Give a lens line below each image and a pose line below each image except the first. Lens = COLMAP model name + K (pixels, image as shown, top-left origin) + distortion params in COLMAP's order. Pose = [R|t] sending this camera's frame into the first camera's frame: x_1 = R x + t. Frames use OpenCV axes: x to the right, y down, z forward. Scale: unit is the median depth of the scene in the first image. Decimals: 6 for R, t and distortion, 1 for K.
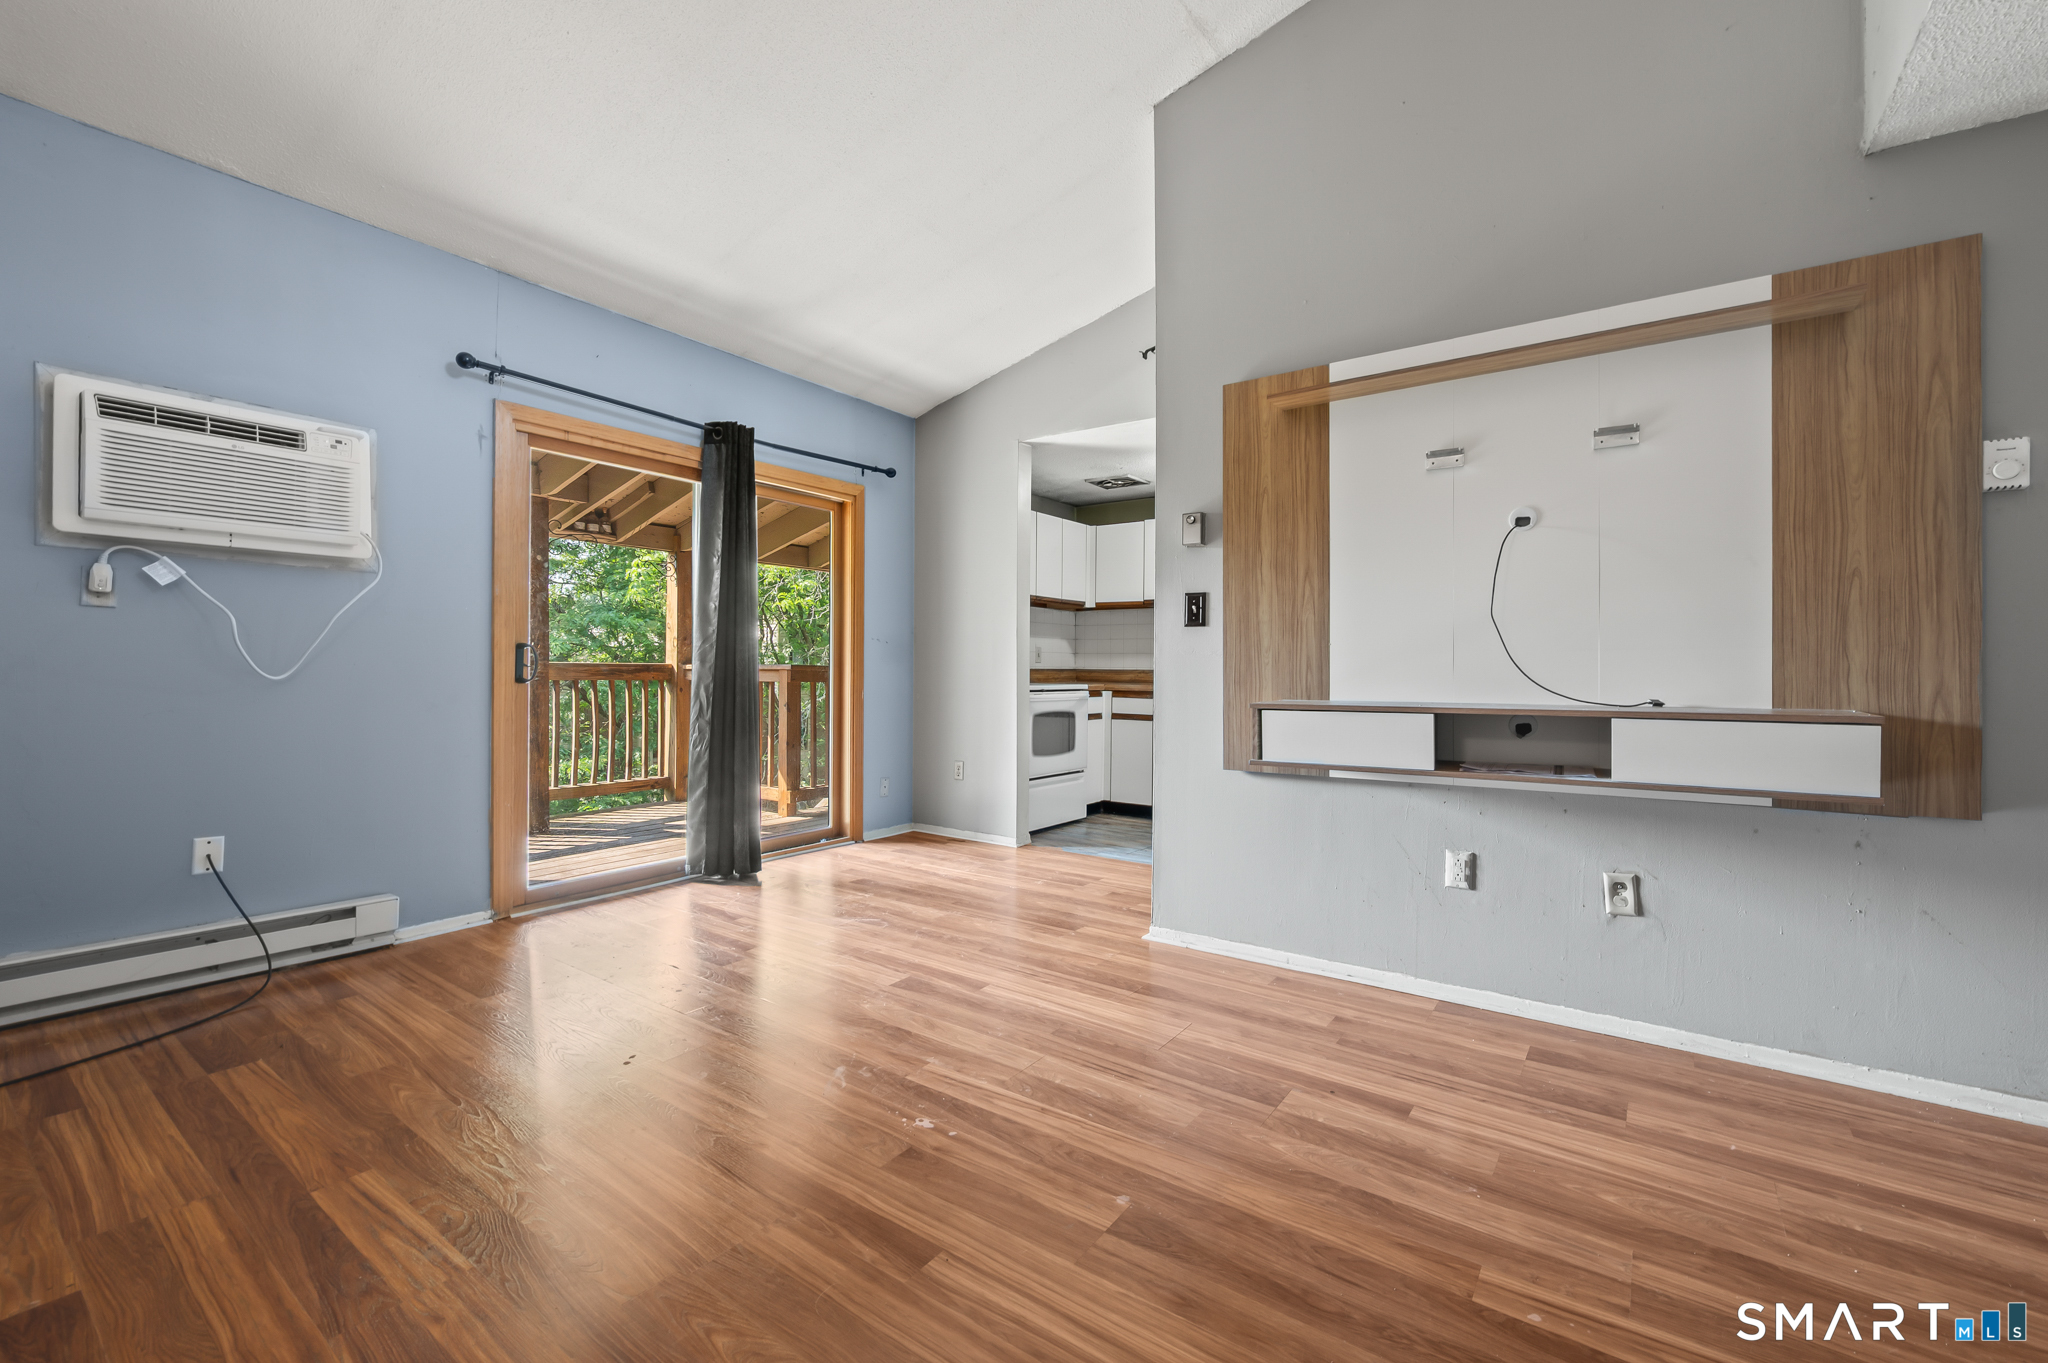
lens RADIAL K [[832.5, 0, 1023.6], [0, 832.5, 674.7], [0, 0, 1]] dist [-0.003163, -0.000306]
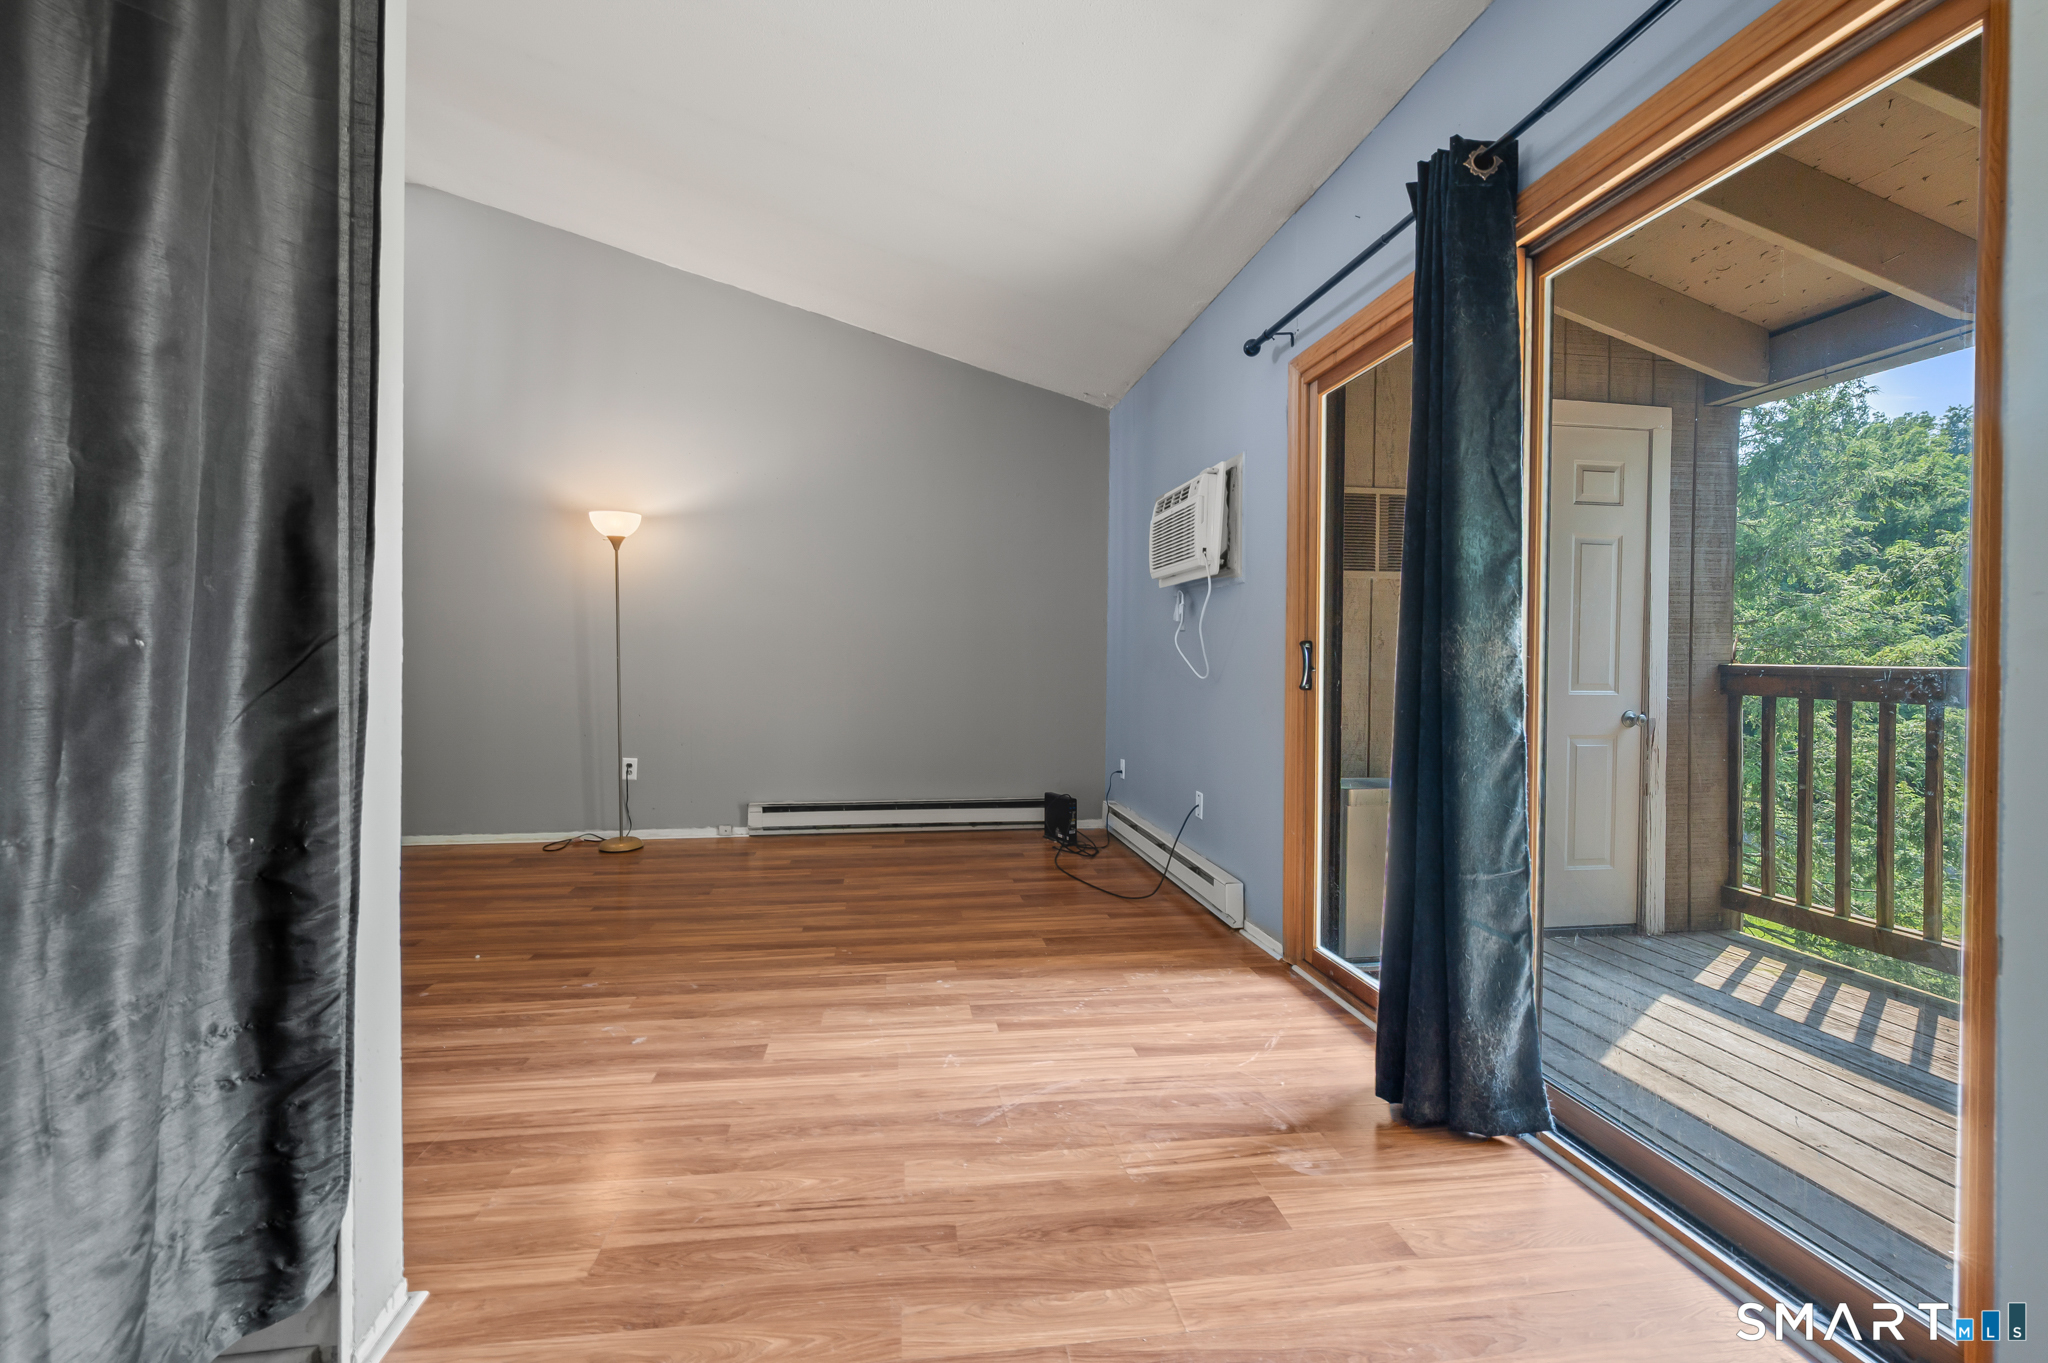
lens RADIAL K [[832.5, 0, 1010.7], [0, 832.5, 664.8], [0, 0, 1]] dist [-0.003163, -0.000306]
pose [[-0.711364, -0.003989, -0.702812, 0.278293], [-0.006764, 0.999976, 0.001171, -0.030335], [0.702791, 0.005587, -0.711374, 1.826864]]
